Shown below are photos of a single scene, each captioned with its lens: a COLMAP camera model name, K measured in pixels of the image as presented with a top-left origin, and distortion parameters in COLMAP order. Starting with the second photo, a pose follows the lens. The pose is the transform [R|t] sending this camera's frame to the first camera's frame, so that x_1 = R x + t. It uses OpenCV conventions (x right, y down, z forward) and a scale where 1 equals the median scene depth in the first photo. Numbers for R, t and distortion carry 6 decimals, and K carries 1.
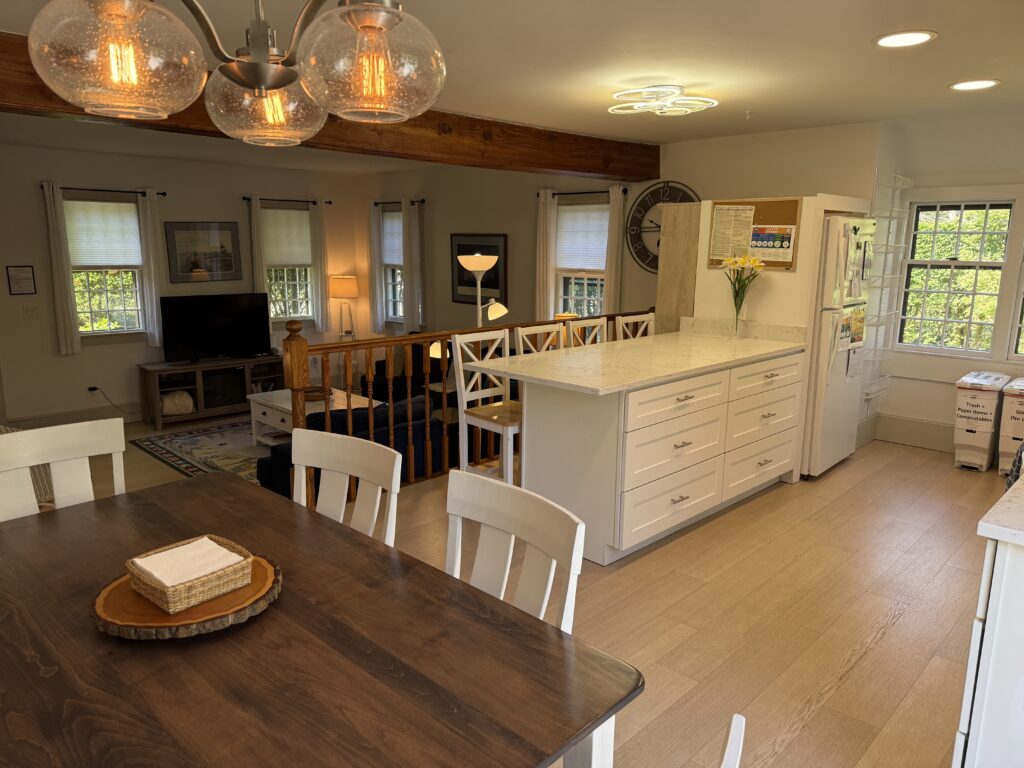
lens RADIAL K [[712.8, 0, 508.5], [0, 712.8, 385.9], [0, 0, 1]] dist [0.077205, -0.105404]
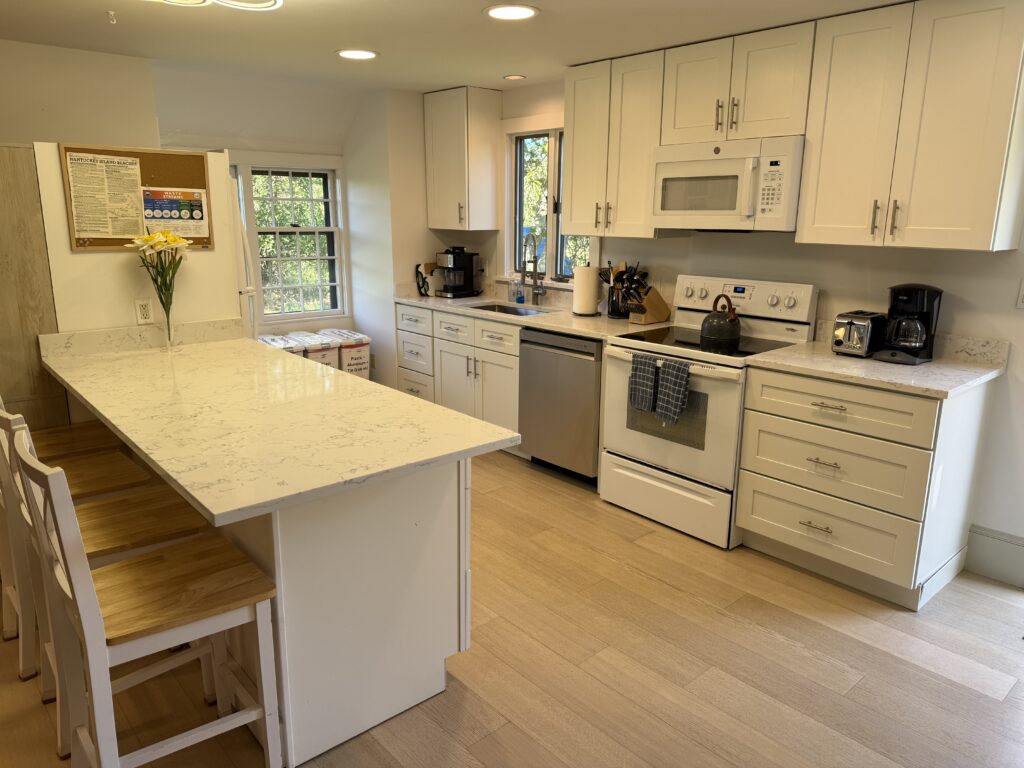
lens RADIAL K [[712.8, 0, 508.5], [0, 712.8, 385.9], [0, 0, 1]] dist [0.077205, -0.105404]
pose [[0.090316, -0.245697, 0.965130, -0.254382], [0.191715, 0.955255, 0.225242, -0.095200], [-0.977286, 0.164687, 0.133379, 0.438264]]
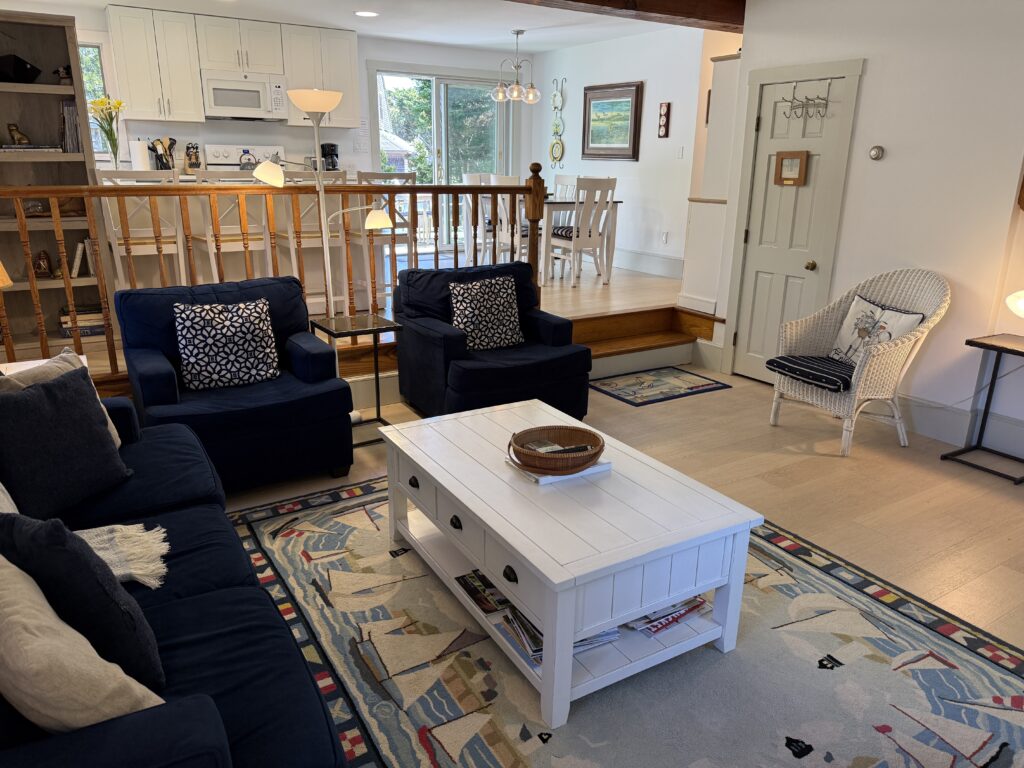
lens RADIAL K [[712.8, 0, 508.5], [0, 712.8, 385.9], [0, 0, 1]] dist [0.077205, -0.105404]
pose [[-0.970664, -0.092388, 0.221981, -0.349225], [0.025204, 0.879048, 0.476067, -0.212241], [-0.239115, 0.467696, -0.850932, 1.389777]]
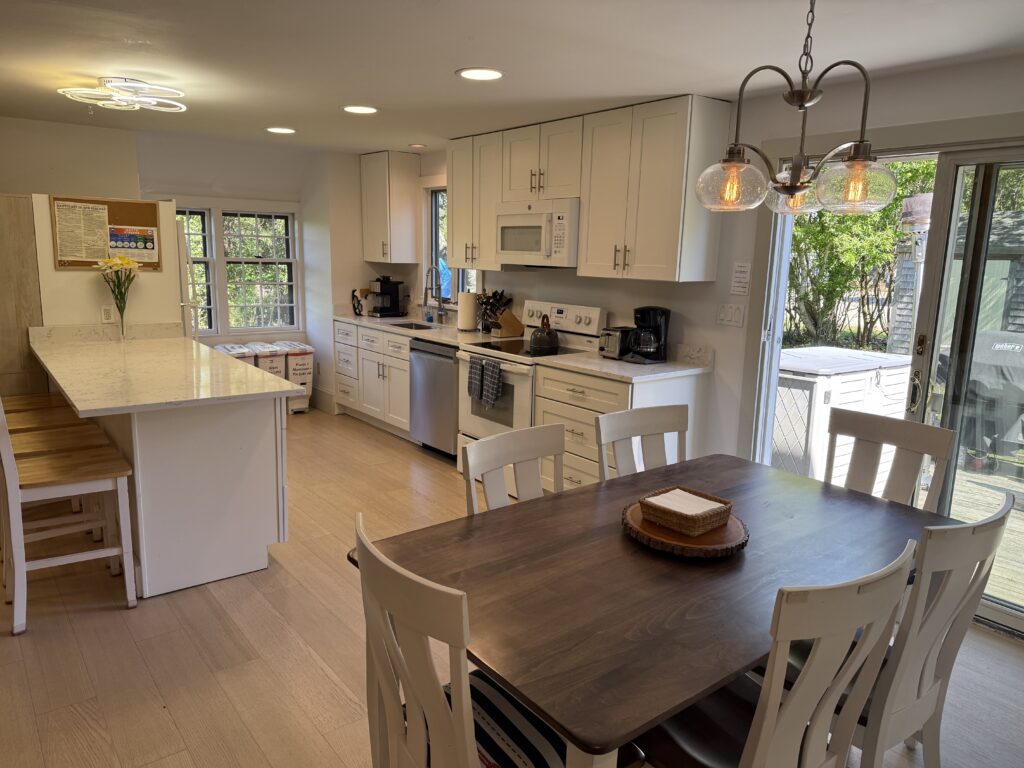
lens RADIAL K [[703.7, 0, 512.0], [0, 703.7, 384.0], [0, 0, 1]] dist [0.067527, -0.097213]
pose [[0.136582, -0.190838, 0.972073, -0.412076], [0.171961, 0.970939, 0.166454, -0.060115], [-0.975589, 0.144424, 0.165430, 0.251980]]
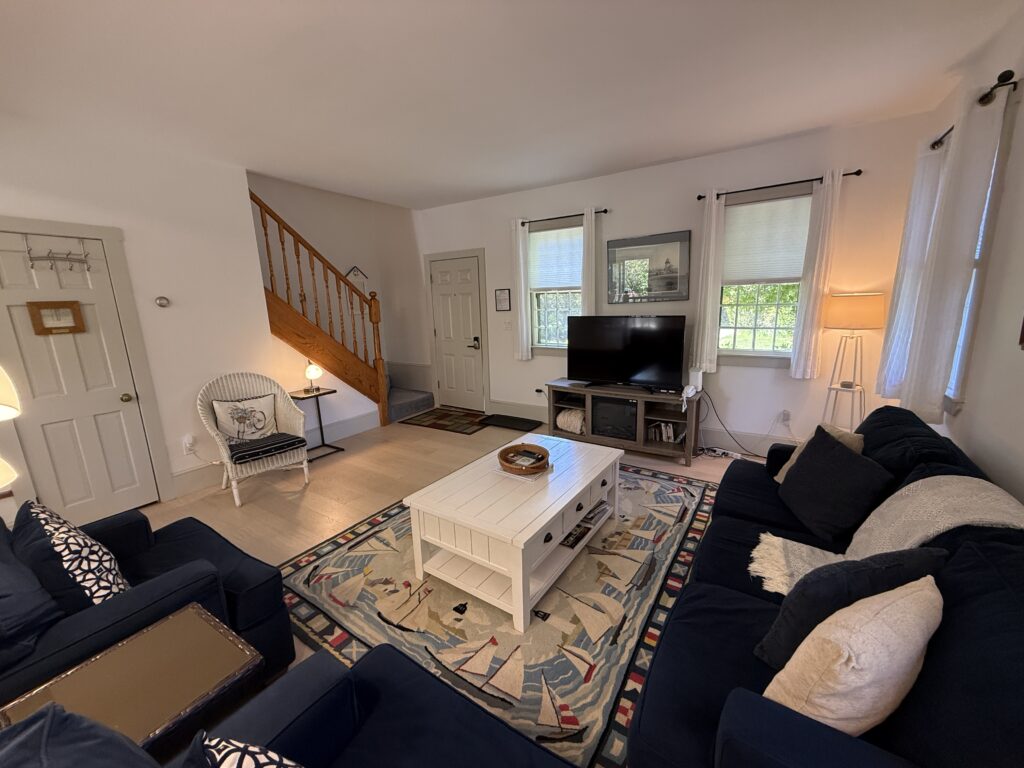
lens RADIAL K [[405.3, 0, 510.7], [0, 405.3, 384.4], [0, 0, 1]] dist [-0.000617, -0.000485]
pose [[0.194372, 0.180792, -0.964123, 0.083588], [-0.163802, 0.975051, 0.149817, -0.118412], [0.967155, 0.128805, 0.219137, 0.944414]]
